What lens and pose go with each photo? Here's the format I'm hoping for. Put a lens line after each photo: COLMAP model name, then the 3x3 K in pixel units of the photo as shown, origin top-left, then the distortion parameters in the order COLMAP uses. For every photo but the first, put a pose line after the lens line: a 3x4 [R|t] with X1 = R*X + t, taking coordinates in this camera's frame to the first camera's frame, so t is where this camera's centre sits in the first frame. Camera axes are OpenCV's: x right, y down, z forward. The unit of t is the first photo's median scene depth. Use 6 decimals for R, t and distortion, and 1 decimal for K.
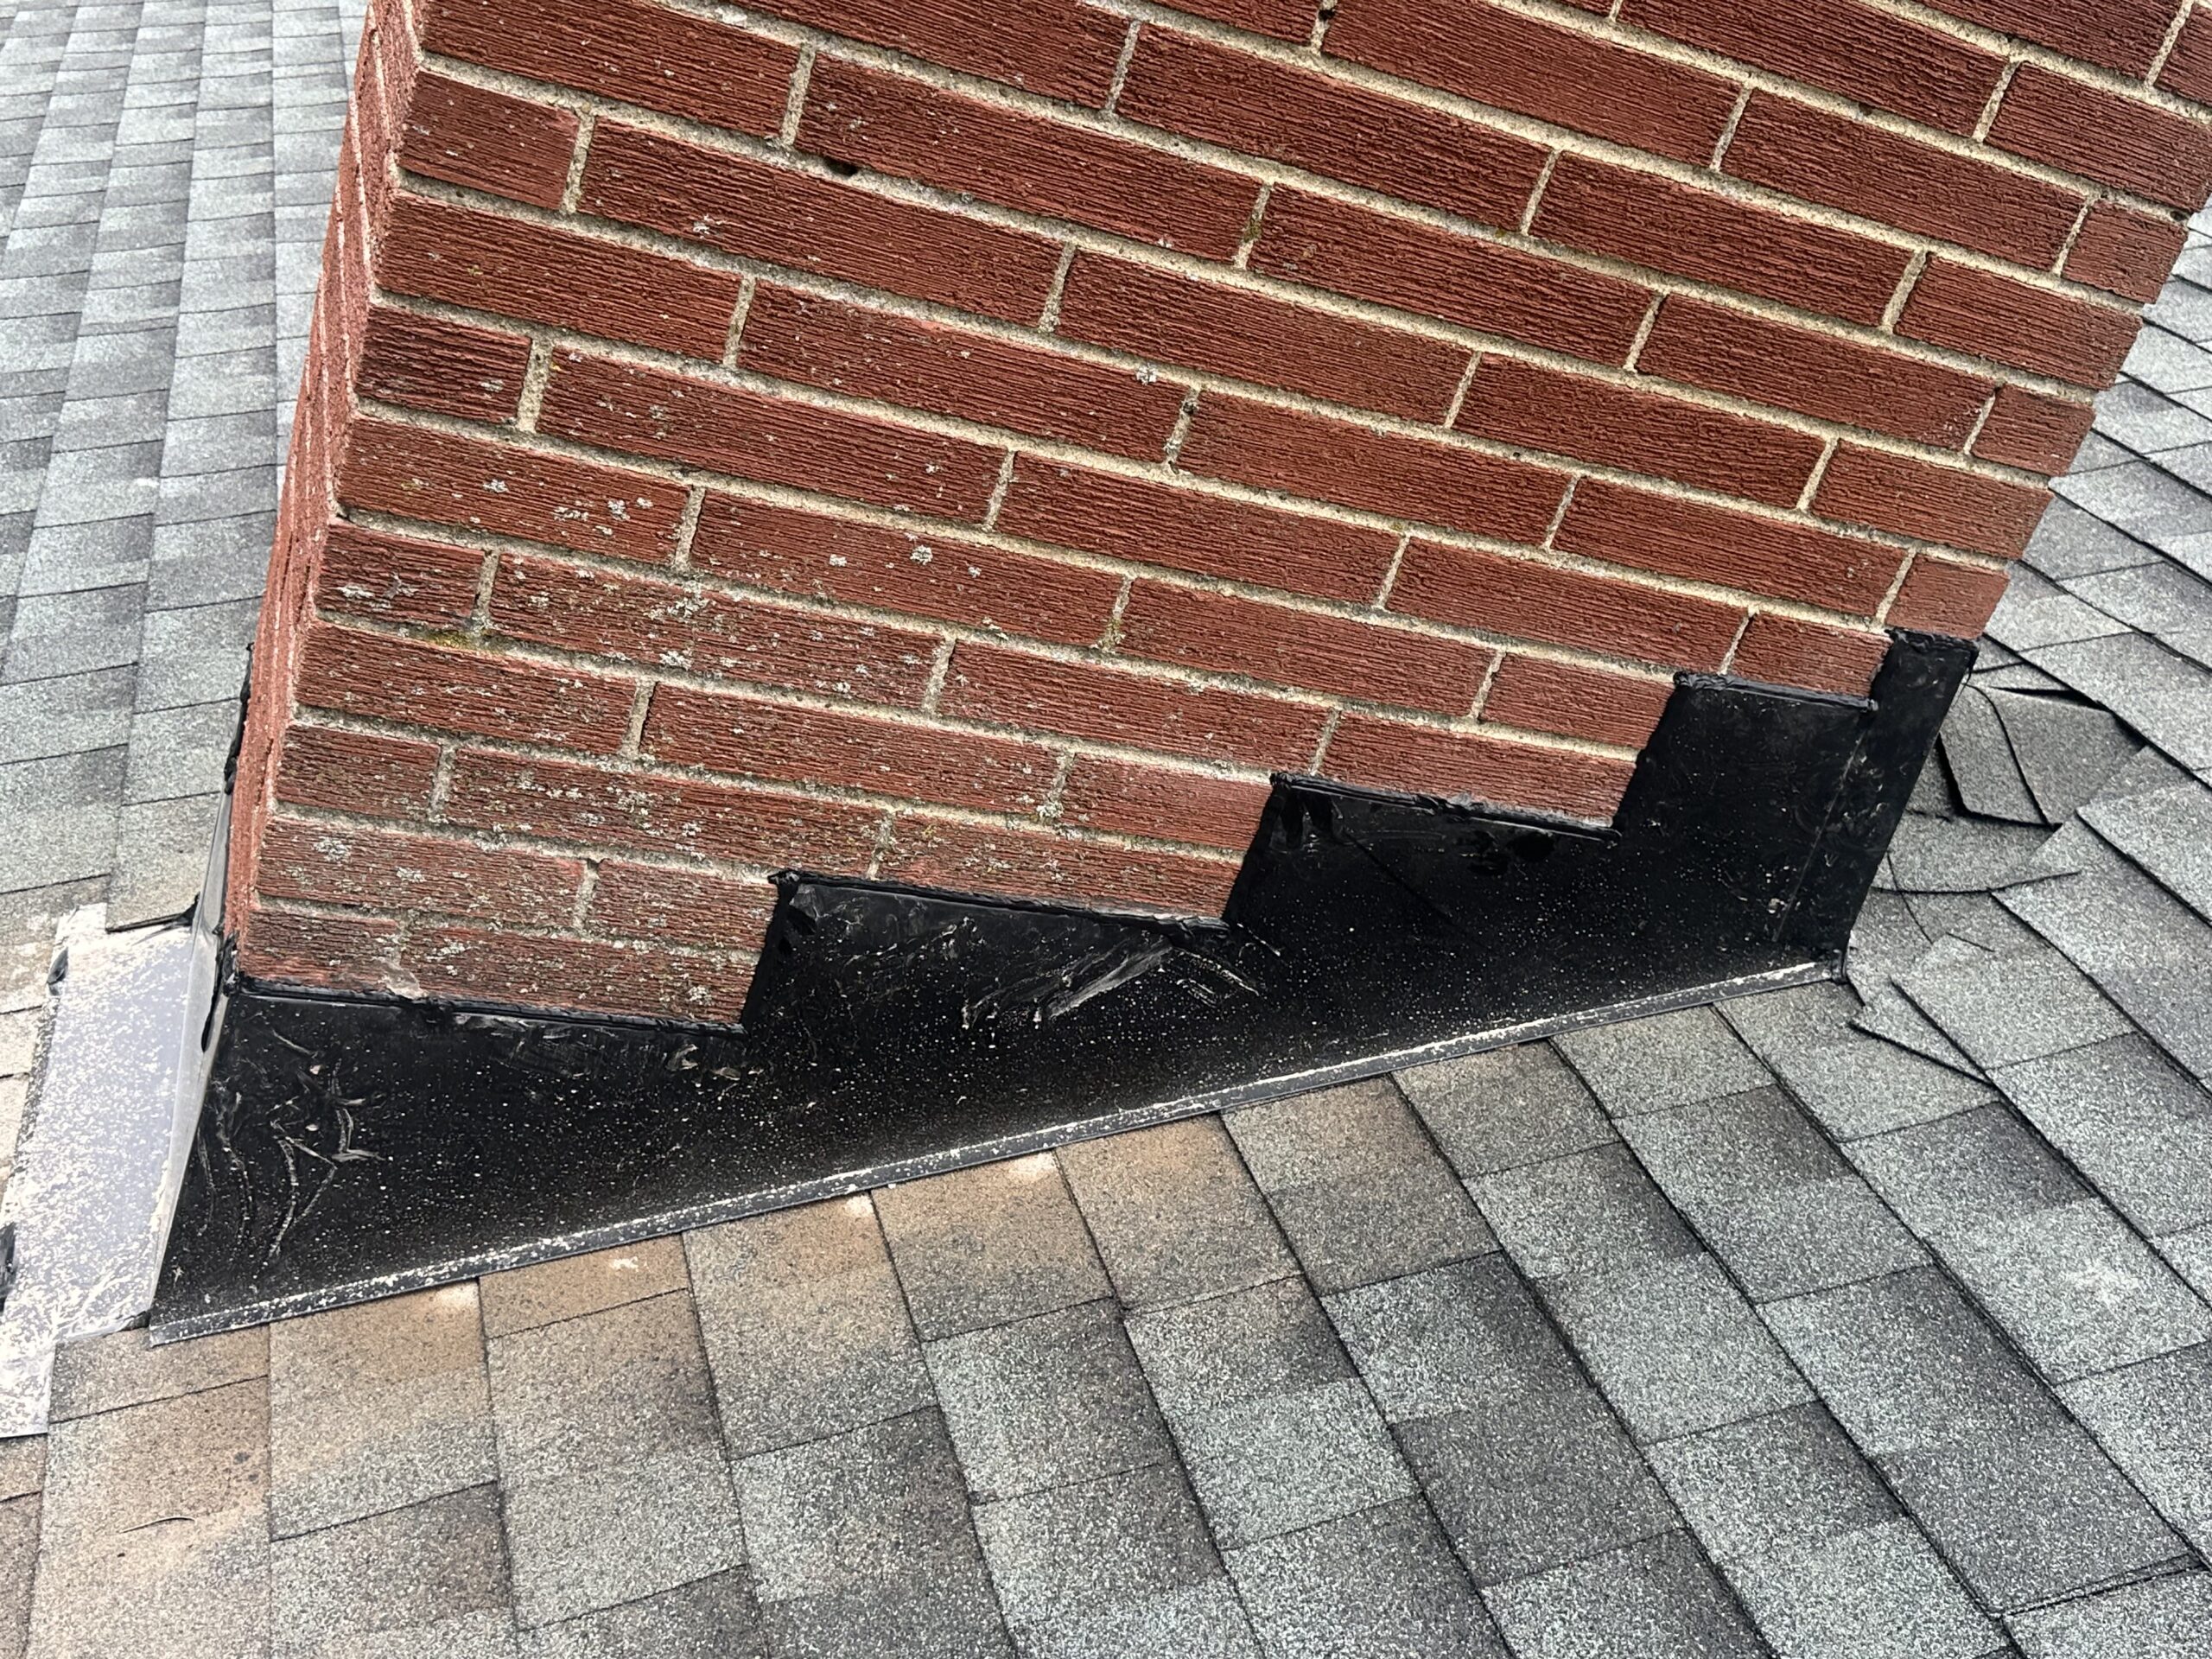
lens RADIAL K [[2403.8, 0, 1112.4], [0, 2403.8, 823.3], [0, 0, 1]] dist [0.118526, 0.000000]
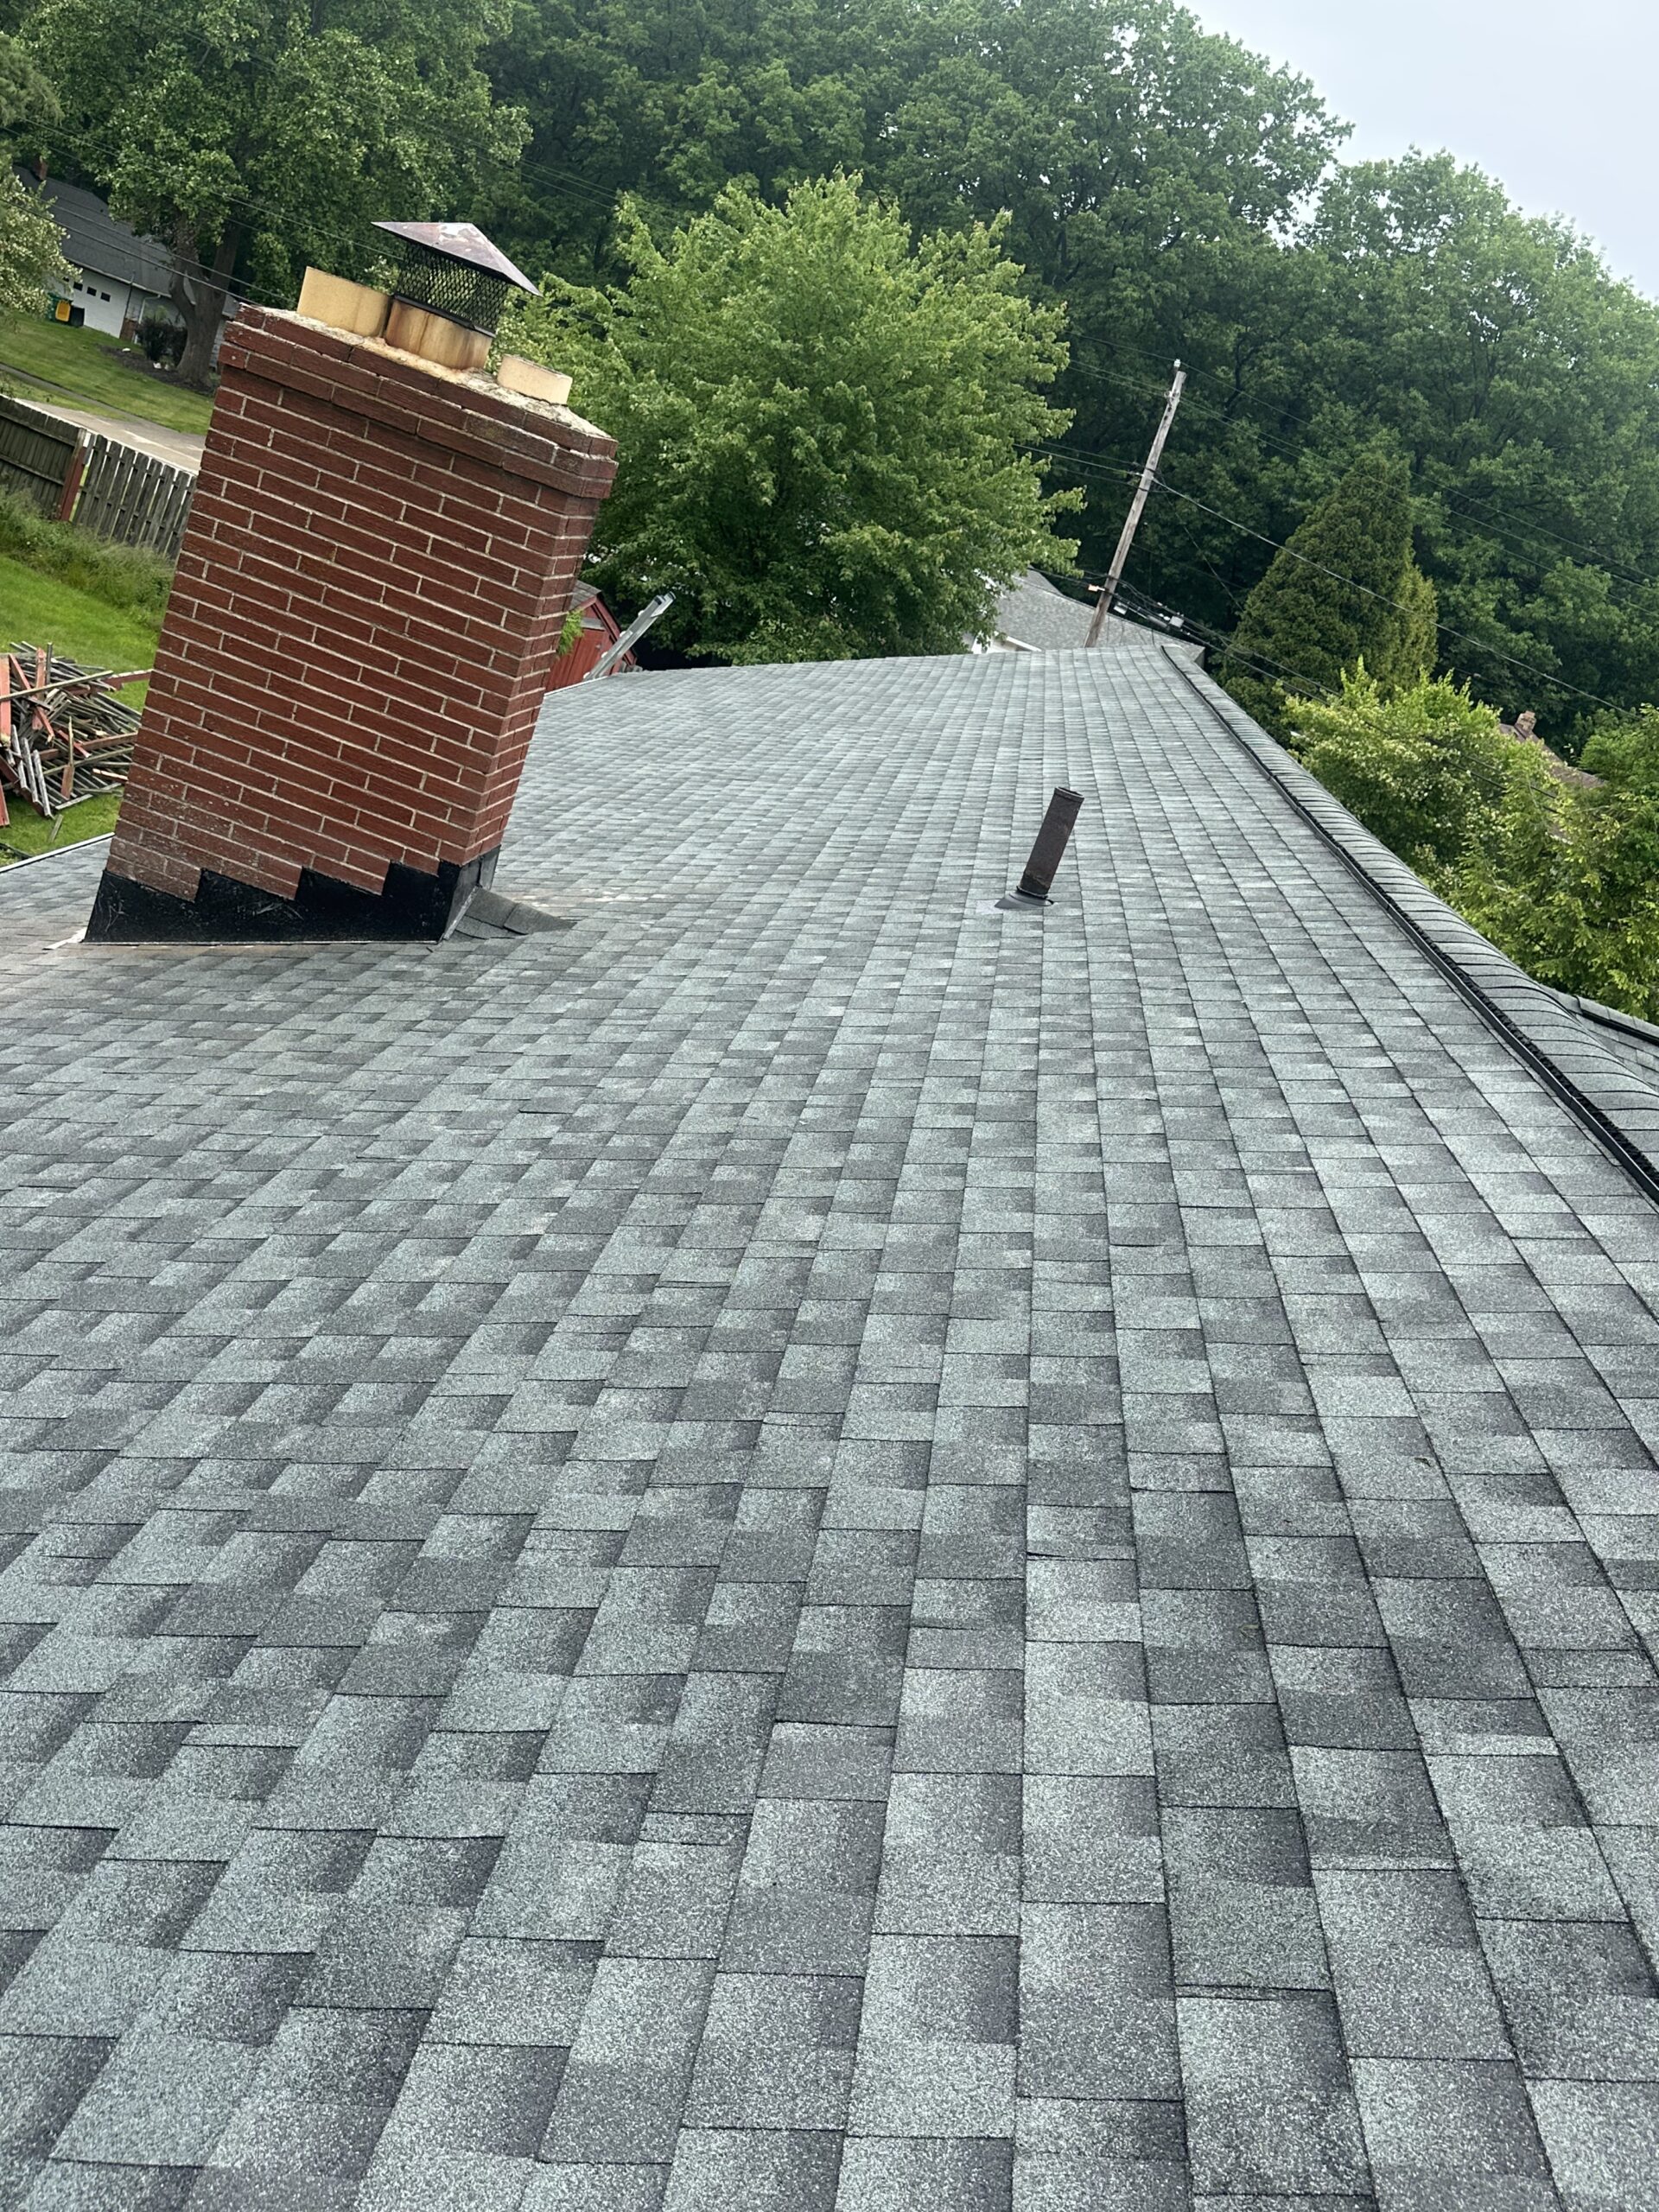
lens RADIAL K [[1972.3, 0, 831.3], [0, 1972.3, 1107.8], [0, 0, 1]] dist [0.042900, 0.000481]
pose [[0.927523, 0.133627, -0.349062, 2.652088], [-0.207072, 0.961197, -0.182266, 1.006105], [0.311161, 0.241337, 0.919204, -2.334112]]
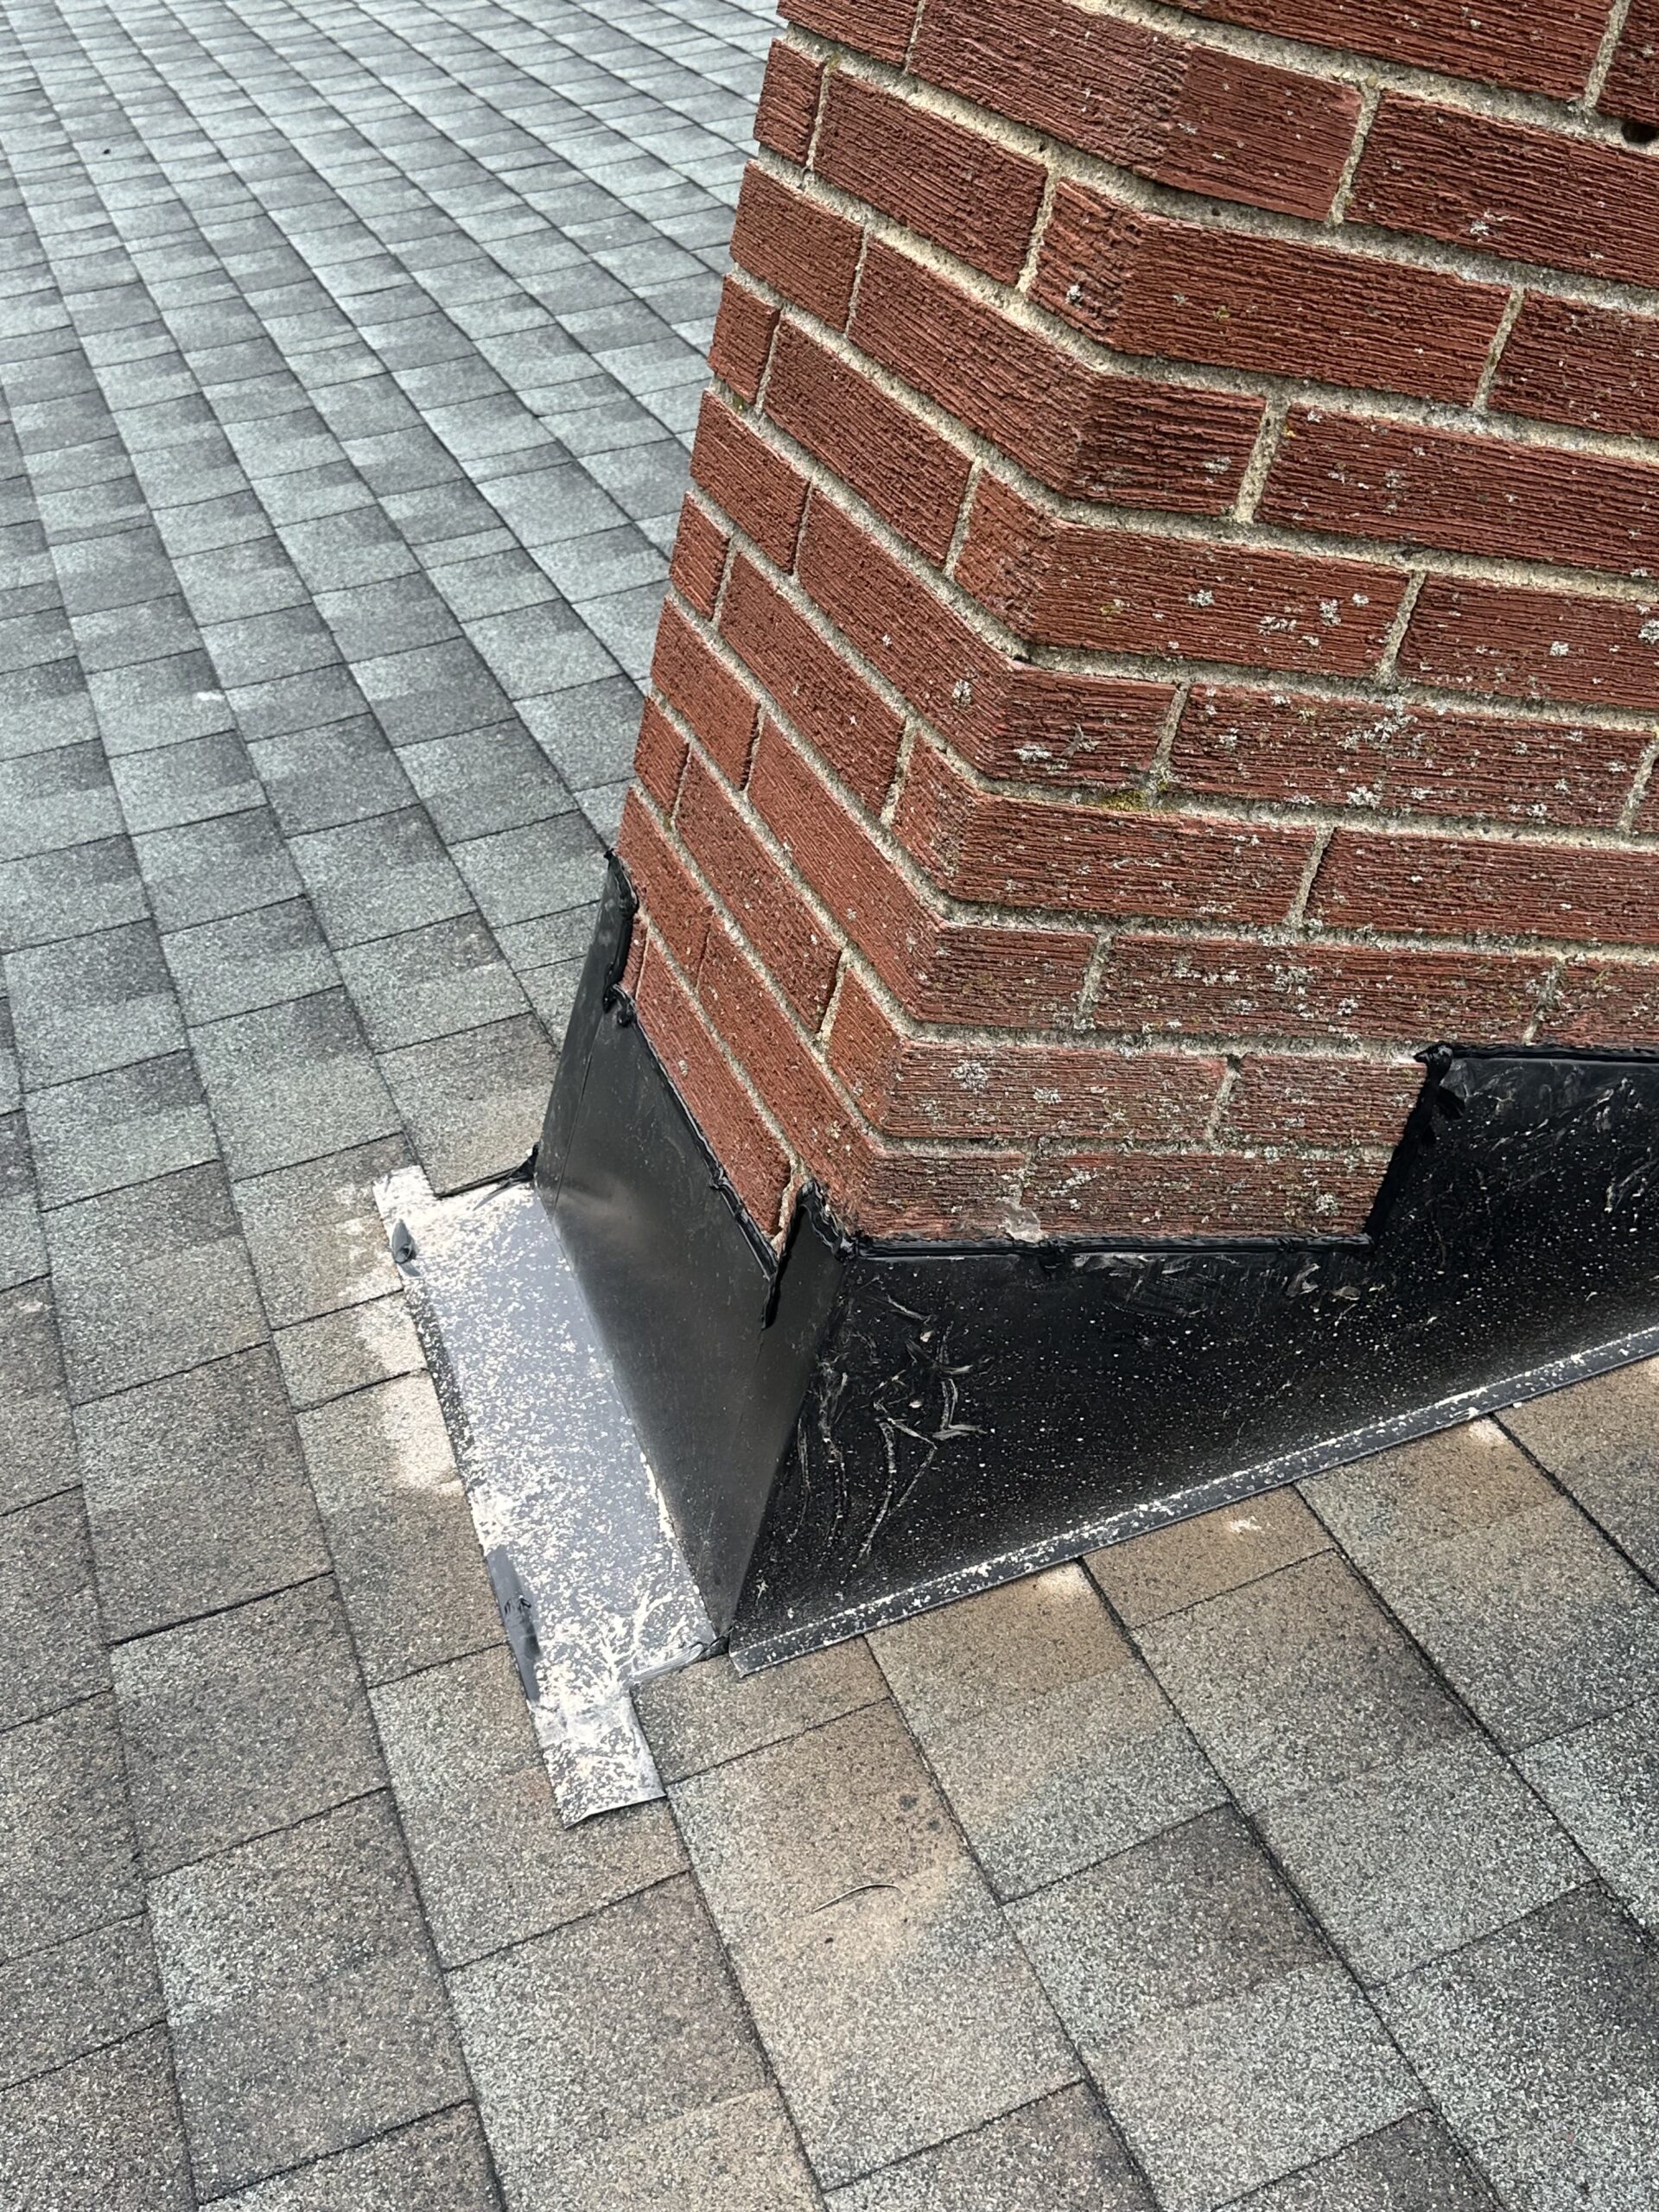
lens RADIAL K [[2403.8, 0, 822.3], [0, 2403.8, 1128.9], [0, 0, 1]] dist [0.118526, 0.000000]
pose [[0.994509, -0.104013, 0.011548, -0.362936], [0.103104, 0.992723, 0.062211, -0.025400], [-0.017935, -0.060679, 0.997996, 0.176555]]
